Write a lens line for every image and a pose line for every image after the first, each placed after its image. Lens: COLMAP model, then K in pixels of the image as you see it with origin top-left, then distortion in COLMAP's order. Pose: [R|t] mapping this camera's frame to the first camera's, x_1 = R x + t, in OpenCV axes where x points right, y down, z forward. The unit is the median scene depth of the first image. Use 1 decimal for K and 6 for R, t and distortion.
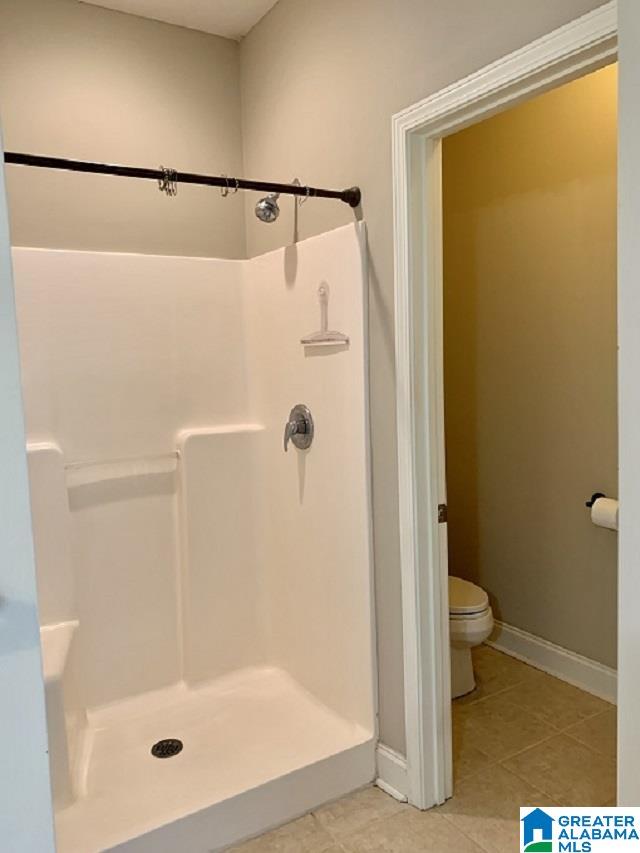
lens RADIAL K [[664.4, 0, 321.5], [0, 664.4, 420.0], [0, 0, 1]] dist [0.001057, 0.001059]
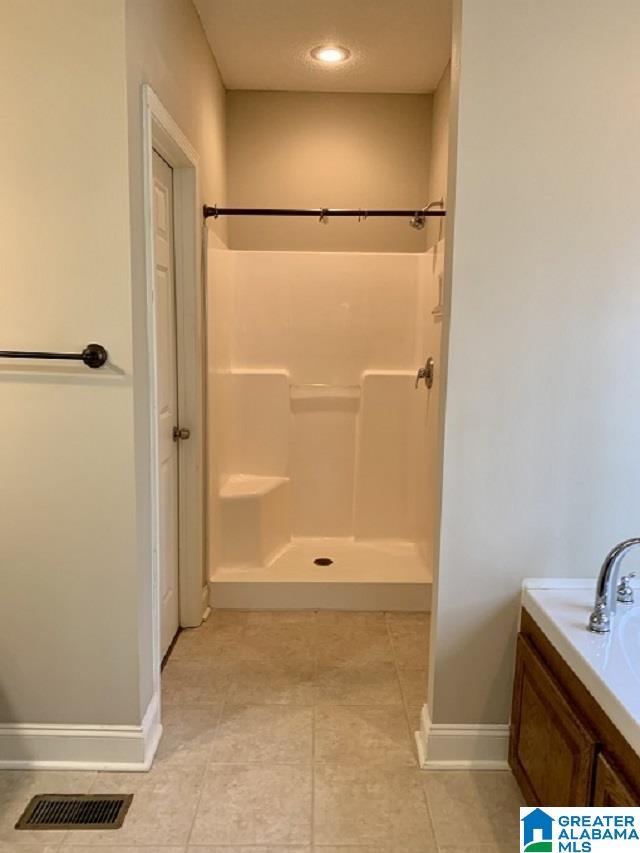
lens RADIAL K [[652.2, 0, 320.0], [0, 652.2, 426.5], [0, 0, 1]] dist [0.058152, -0.062991]
pose [[0.847443, 0.117012, -0.517830, 0.525742], [-0.090609, 0.992975, 0.076095, 0.041136], [0.523096, -0.017566, 0.852093, -0.346088]]
